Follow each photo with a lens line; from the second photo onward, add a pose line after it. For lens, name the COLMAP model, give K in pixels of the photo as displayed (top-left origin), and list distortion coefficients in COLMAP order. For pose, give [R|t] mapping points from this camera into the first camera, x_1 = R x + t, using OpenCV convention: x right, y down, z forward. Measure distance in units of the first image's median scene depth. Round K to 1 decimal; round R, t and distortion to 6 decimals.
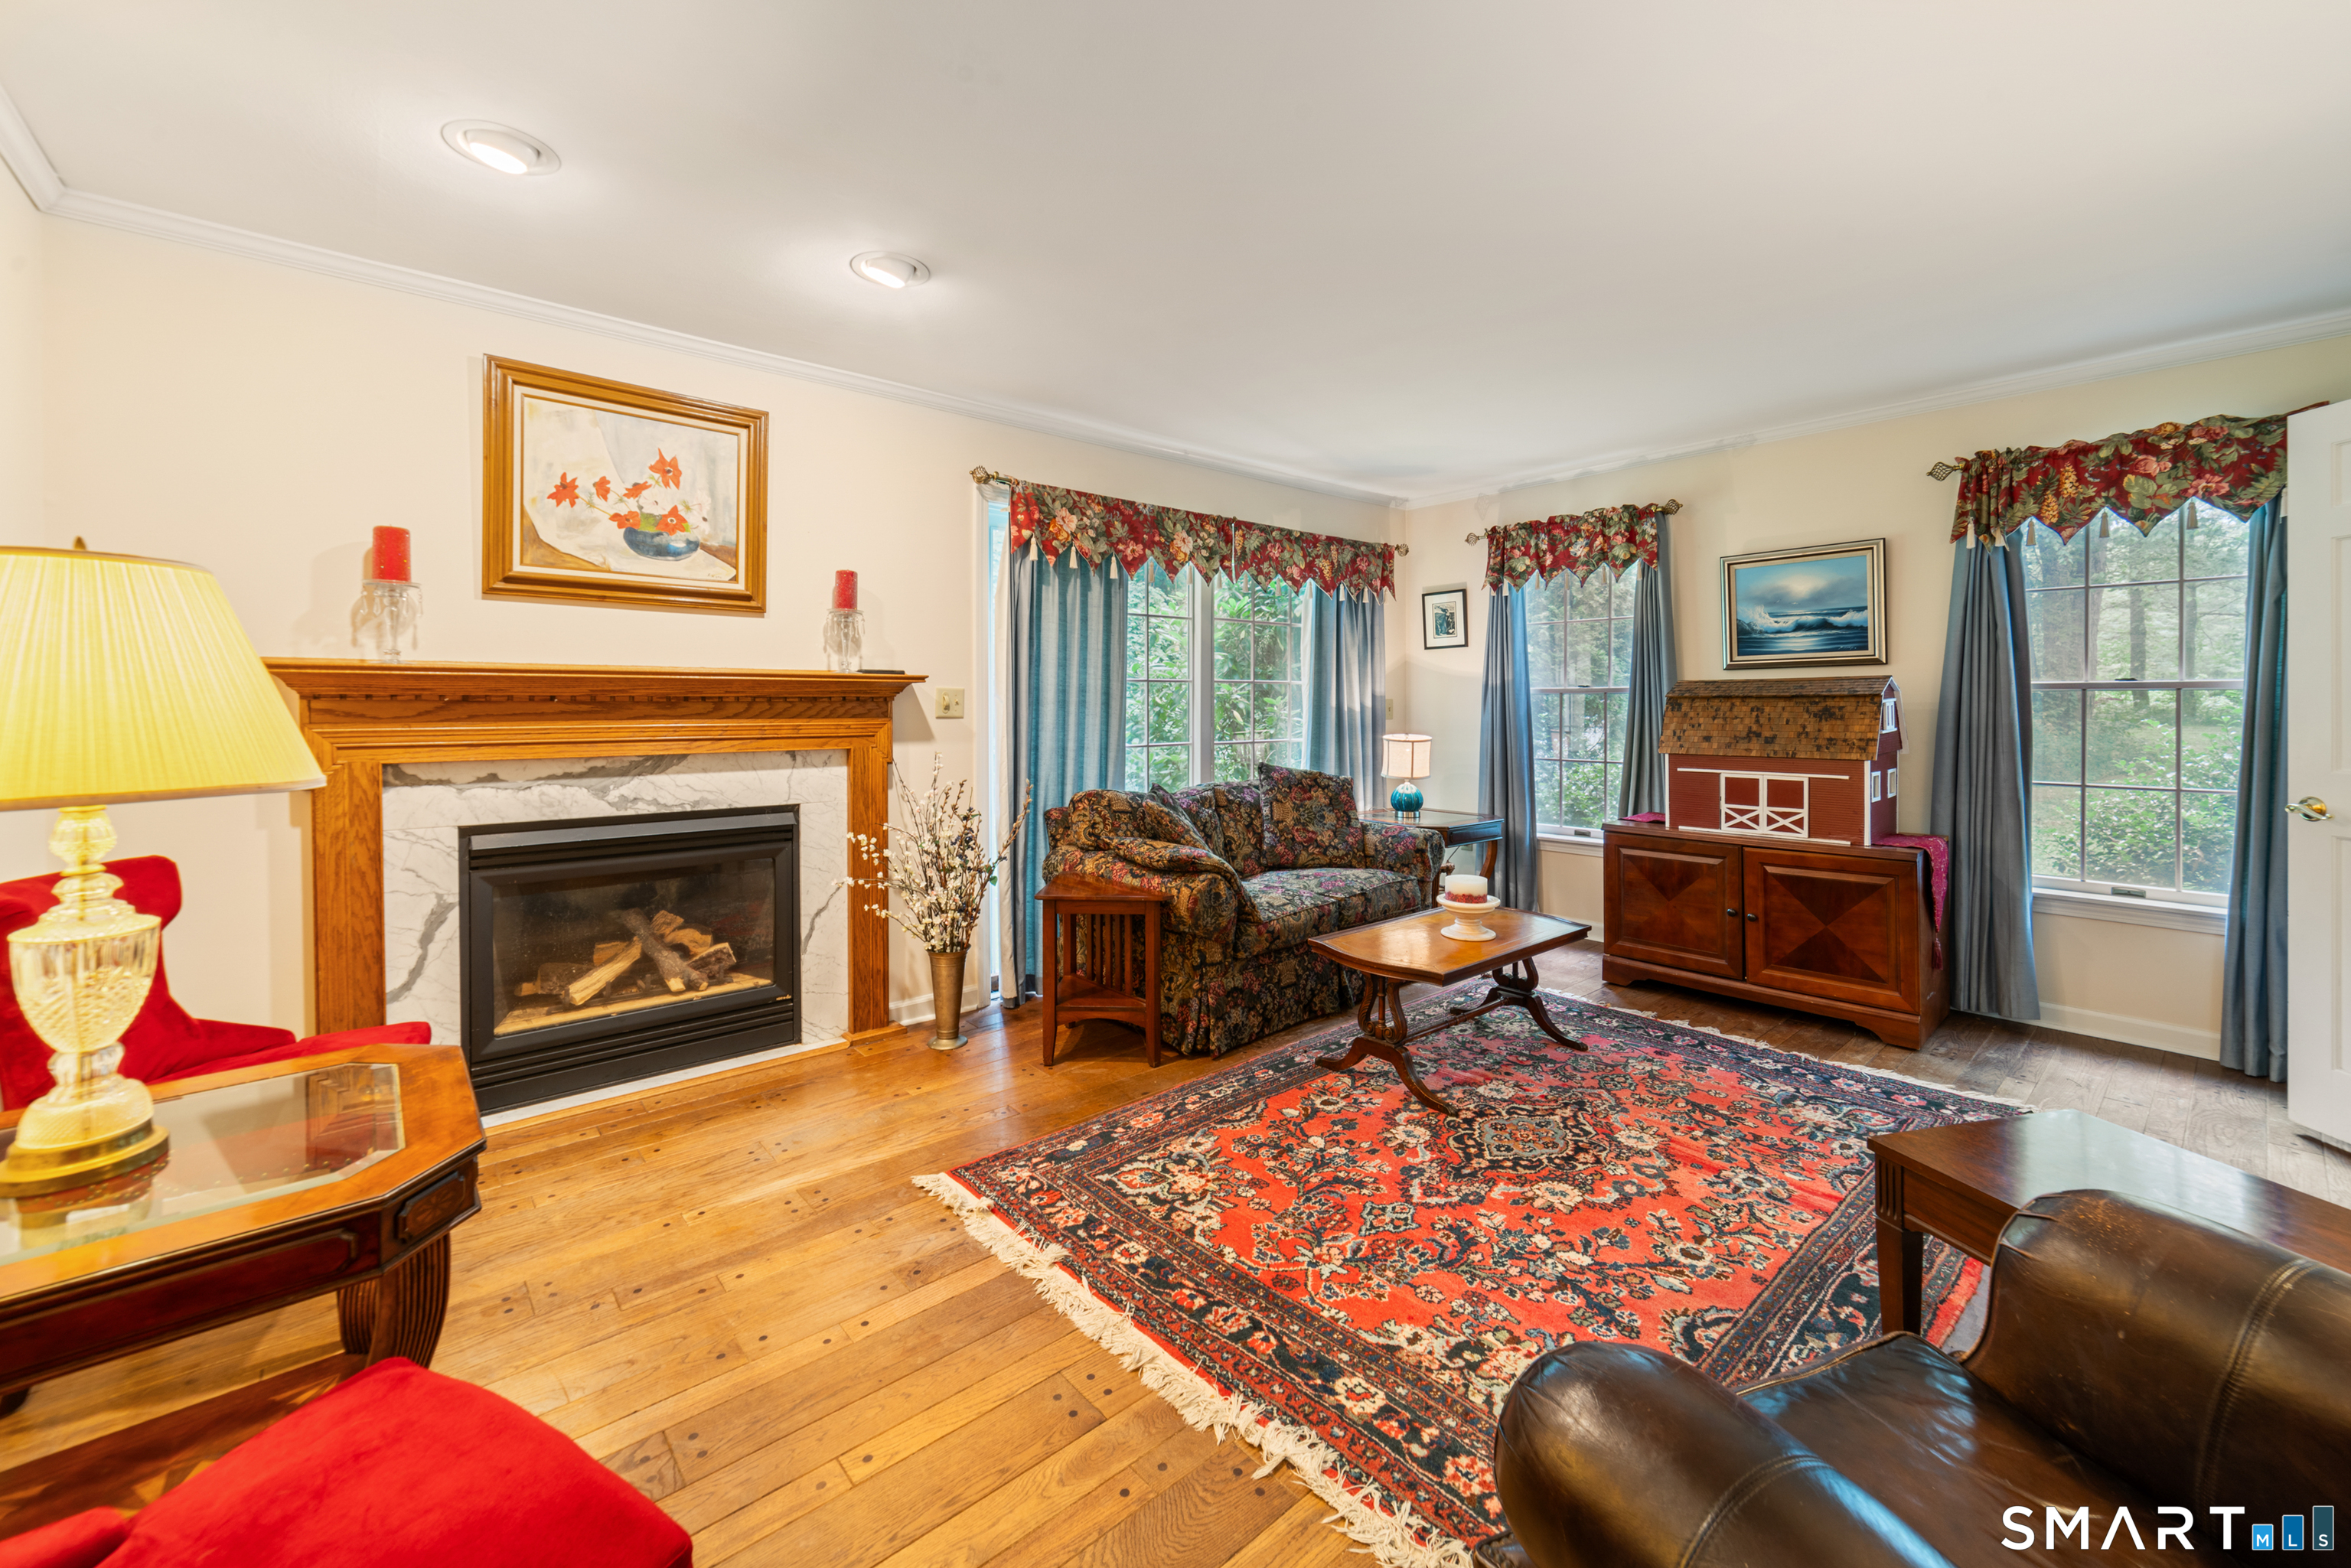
lens RADIAL K [[924.7, 0, 1181.0], [0, 924.7, 749.0], [0, 0, 1]] dist [-0.002899, 0.000333]
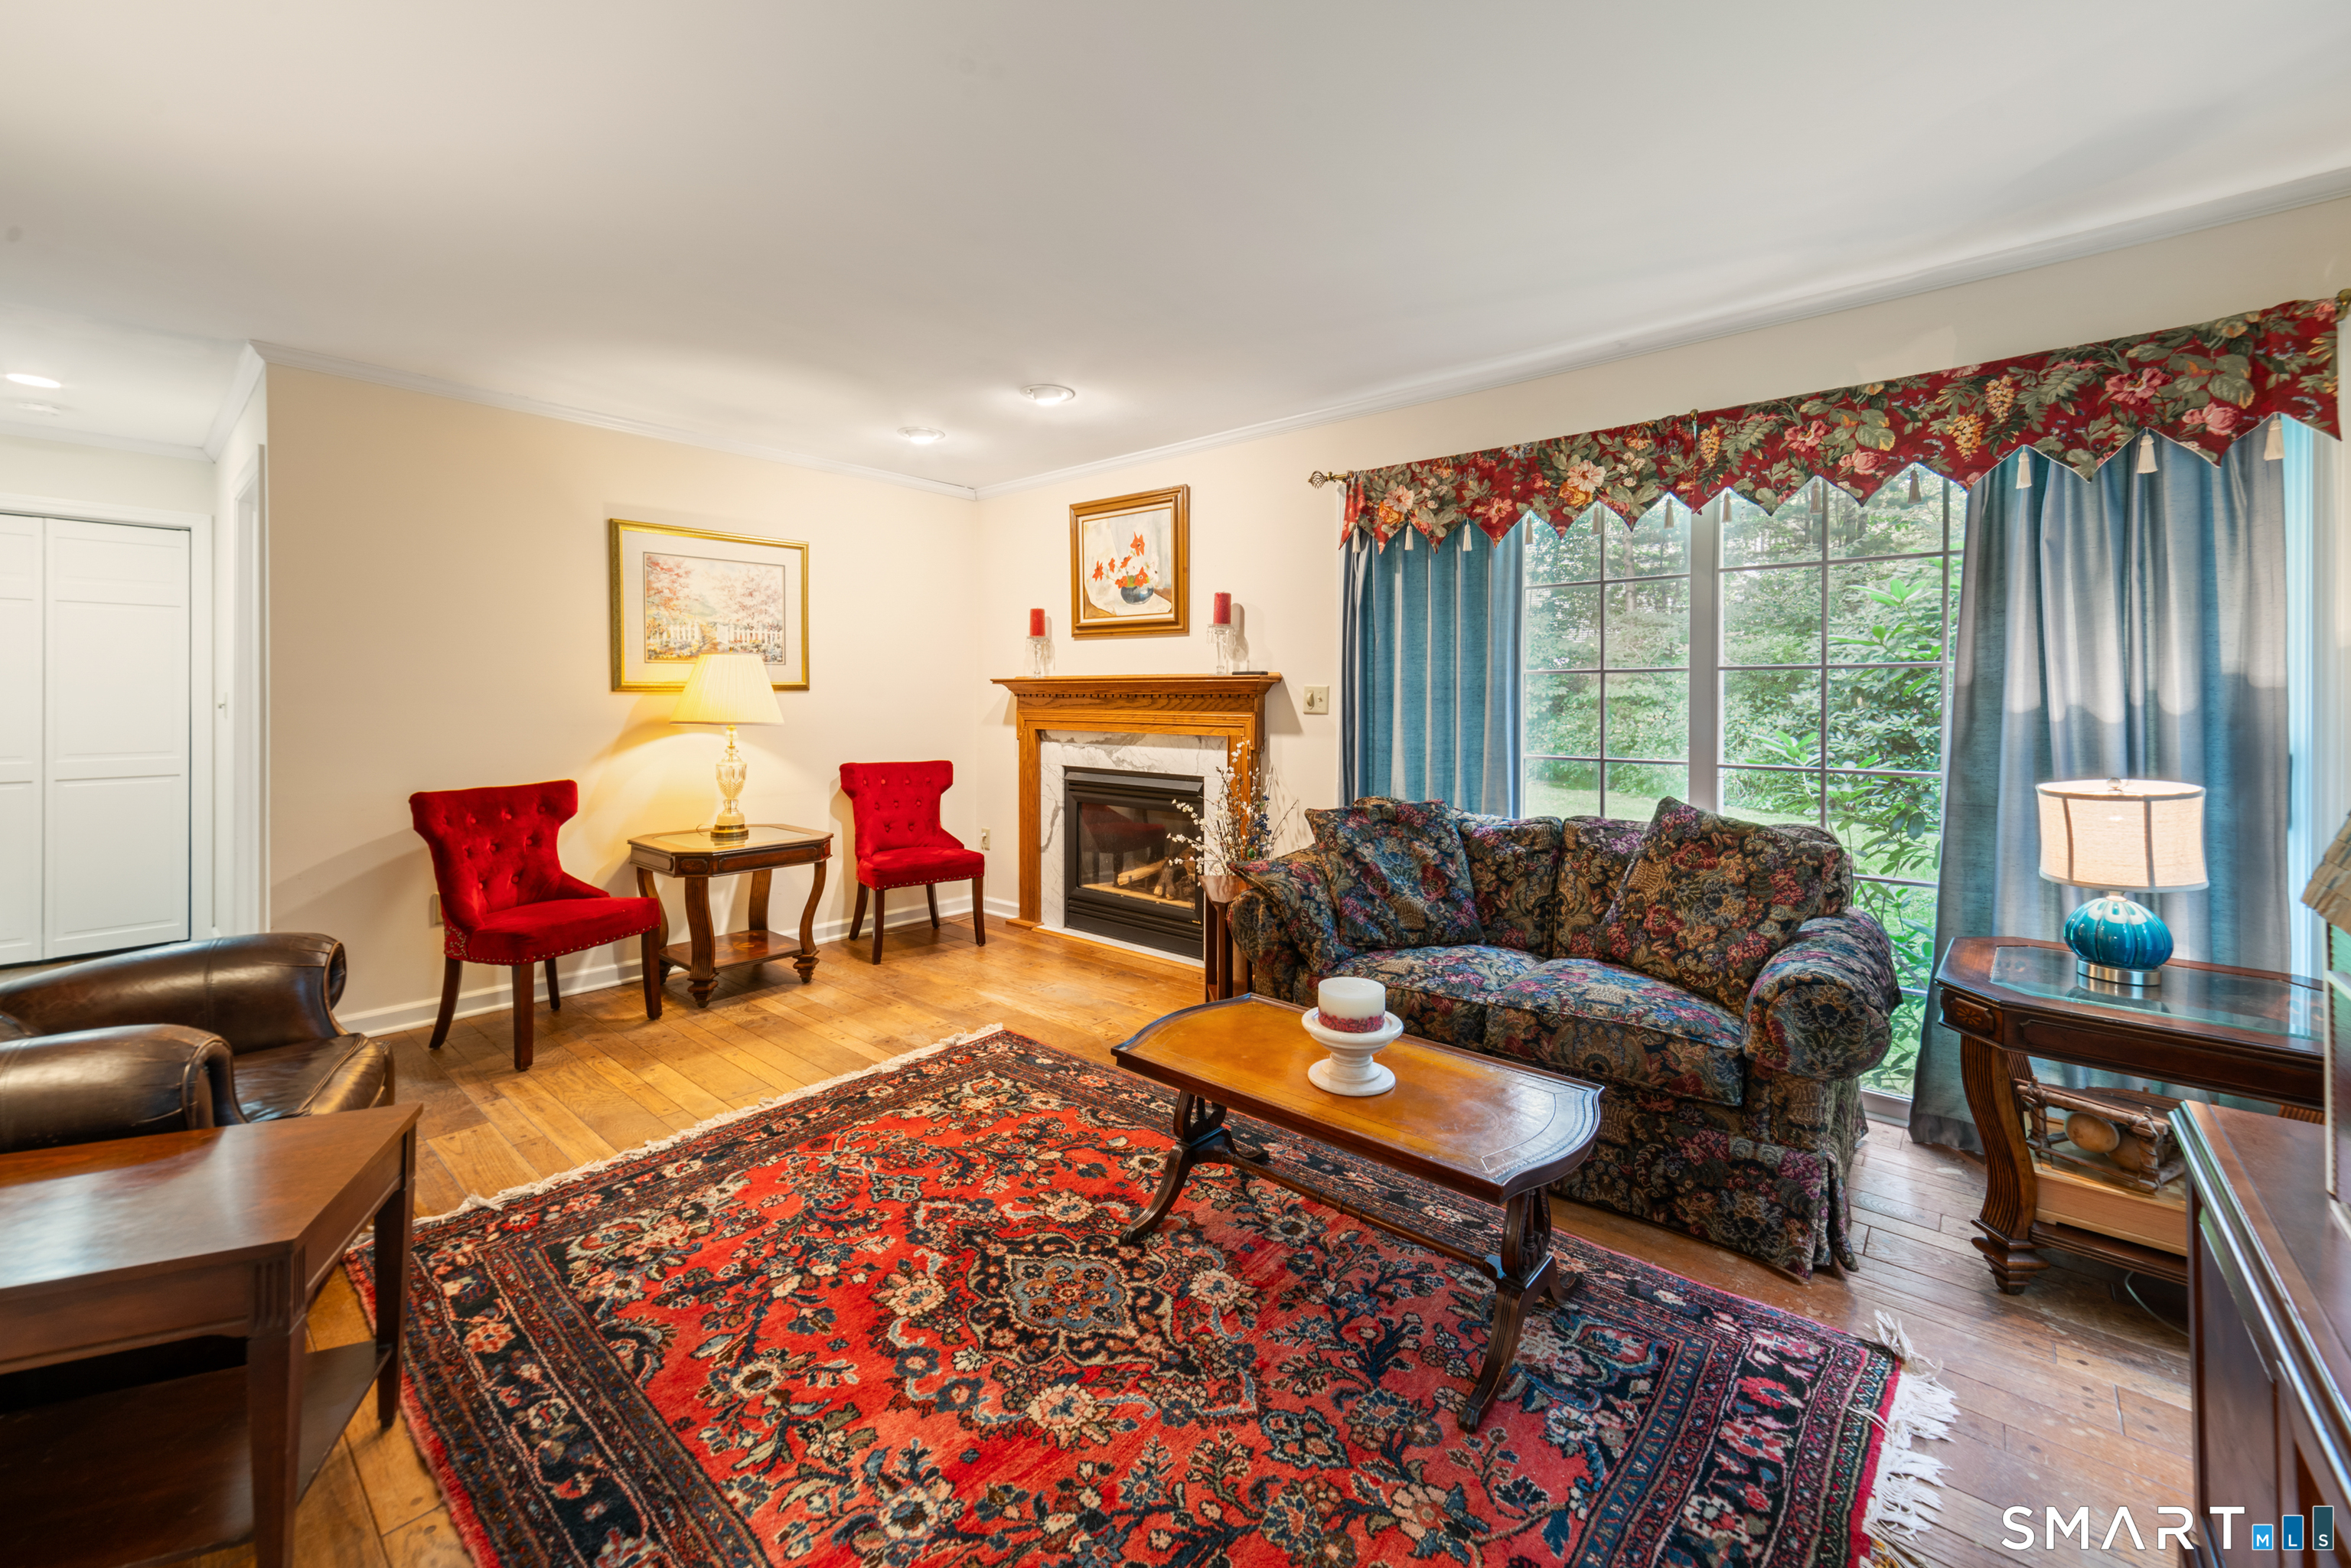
lens RADIAL K [[924.7, 0, 1181.0], [0, 924.7, 749.0], [0, 0, 1]] dist [-0.002899, 0.000333]
pose [[0.154568, 0.056598, -0.986360, 1.065903], [-0.054348, 0.997333, 0.048711, -0.051142], [0.986486, 0.046077, 0.157231, 0.937515]]
